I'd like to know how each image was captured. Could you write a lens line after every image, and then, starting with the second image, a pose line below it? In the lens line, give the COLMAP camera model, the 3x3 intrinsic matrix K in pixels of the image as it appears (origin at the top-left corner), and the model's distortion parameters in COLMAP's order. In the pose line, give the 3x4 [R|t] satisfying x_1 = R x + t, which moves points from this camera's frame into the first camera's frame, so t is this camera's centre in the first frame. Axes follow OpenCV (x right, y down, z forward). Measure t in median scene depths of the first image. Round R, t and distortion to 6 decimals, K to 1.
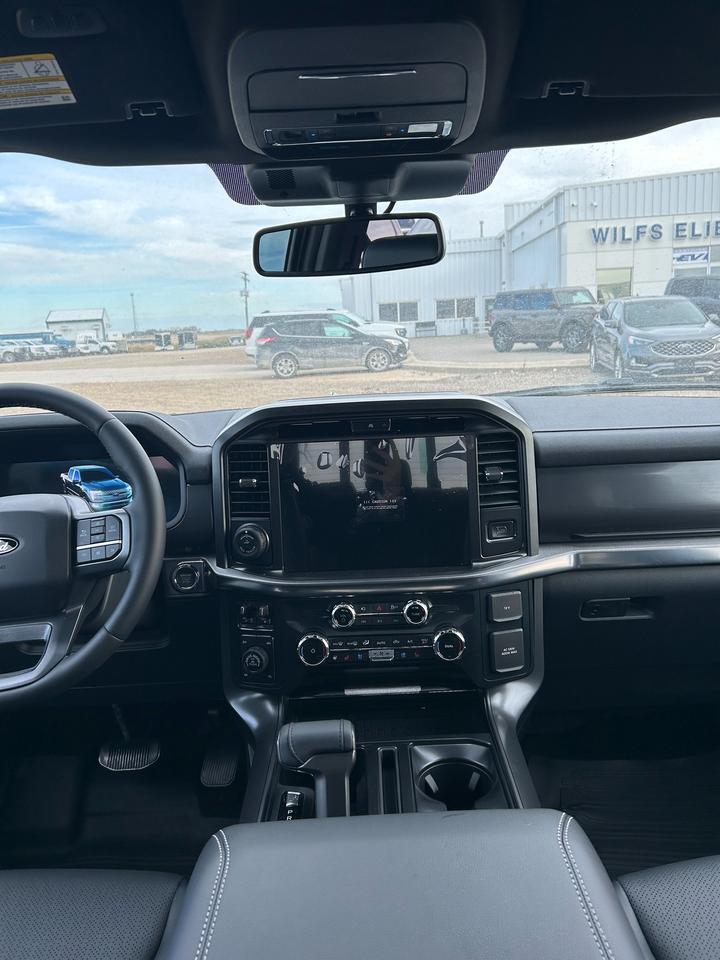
lens RADIAL K [[715.4, 0, 360.0], [0, 715.4, 480.0], [0, 0, 1]] dist [0.050616, -0.063639]
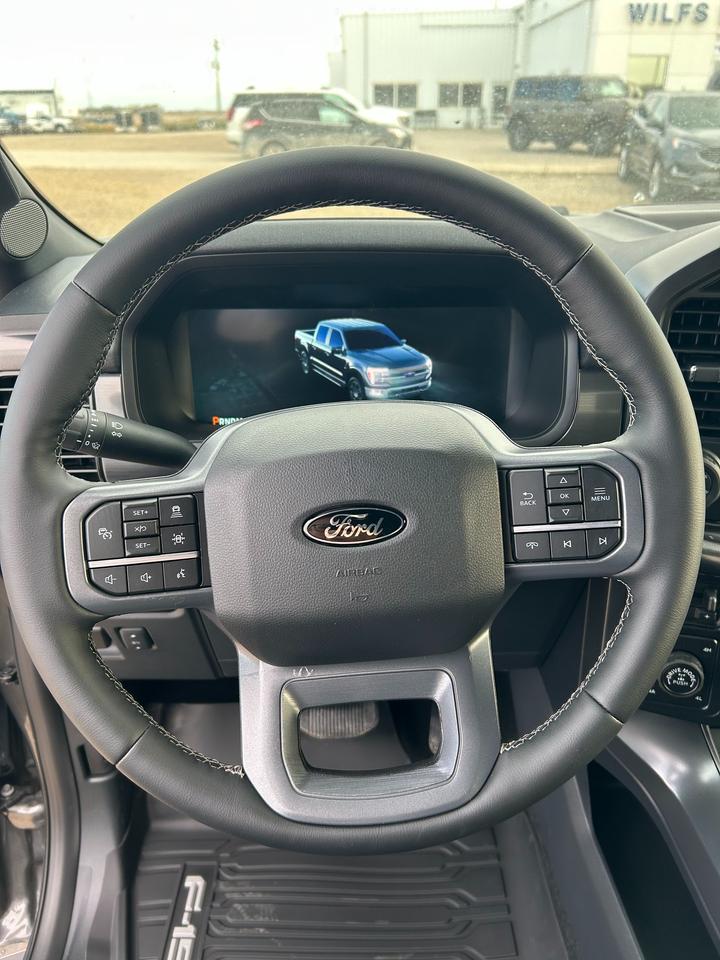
lens RADIAL K [[715.4, 0, 360.0], [0, 715.4, 480.0], [0, 0, 1]] dist [0.050616, -0.063639]
pose [[0.998637, 0.027191, 0.044553, -0.025662], [-0.037649, 0.966454, 0.254064, -0.002694], [-0.036150, -0.255395, 0.966161, 0.027538]]
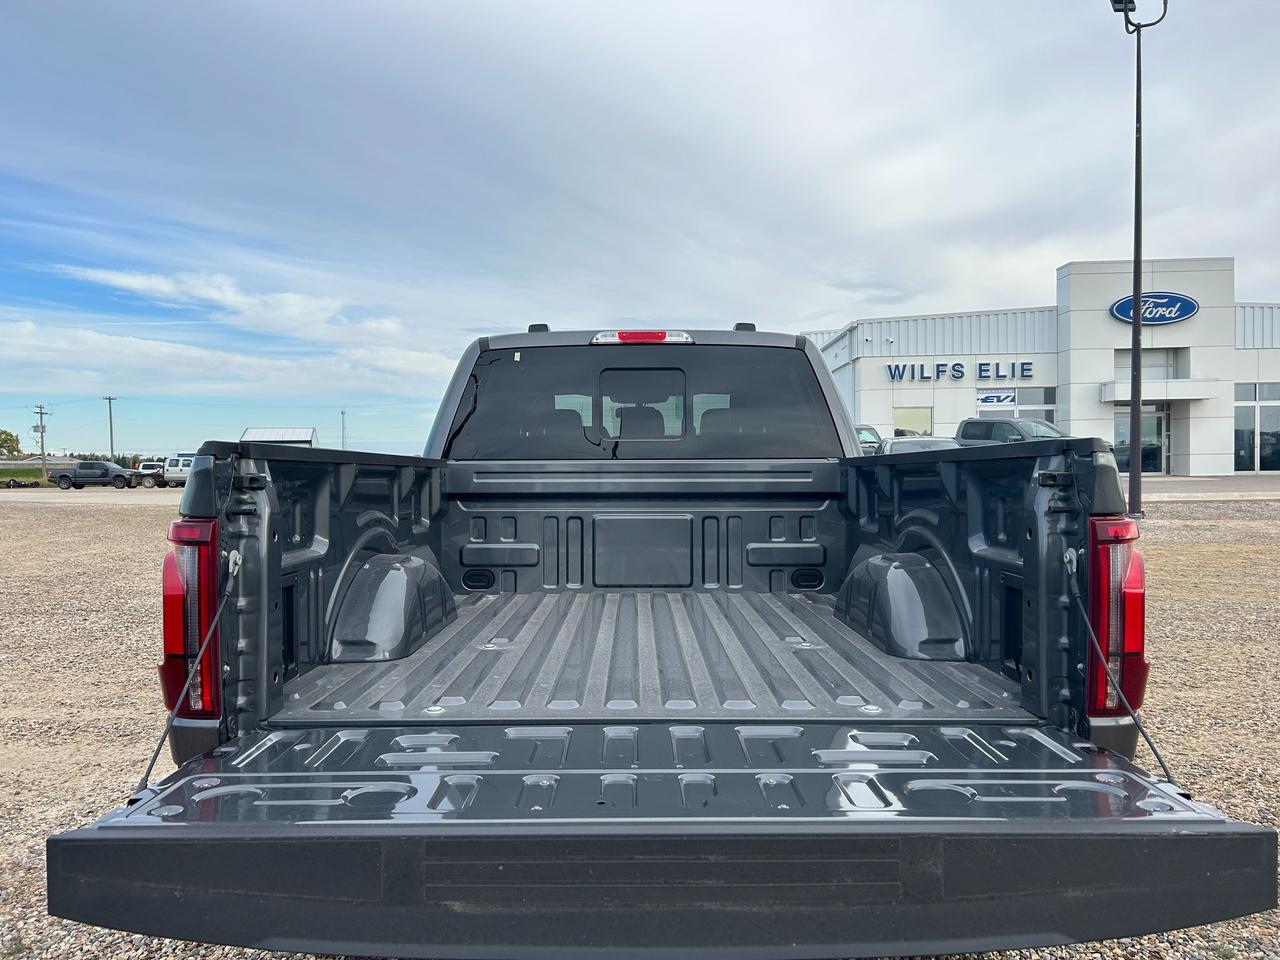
lens RADIAL K [[953.9, 0, 640.0], [0, 953.9, 480.0], [0, 0, 1]] dist [0.050616, -0.063639]
pose [[0.999059, 0.038698, 0.019579, -0.016006], [-0.034187, 0.980505, -0.193499, 0.045824], [-0.026685, 0.192648, 0.980905, -0.170720]]
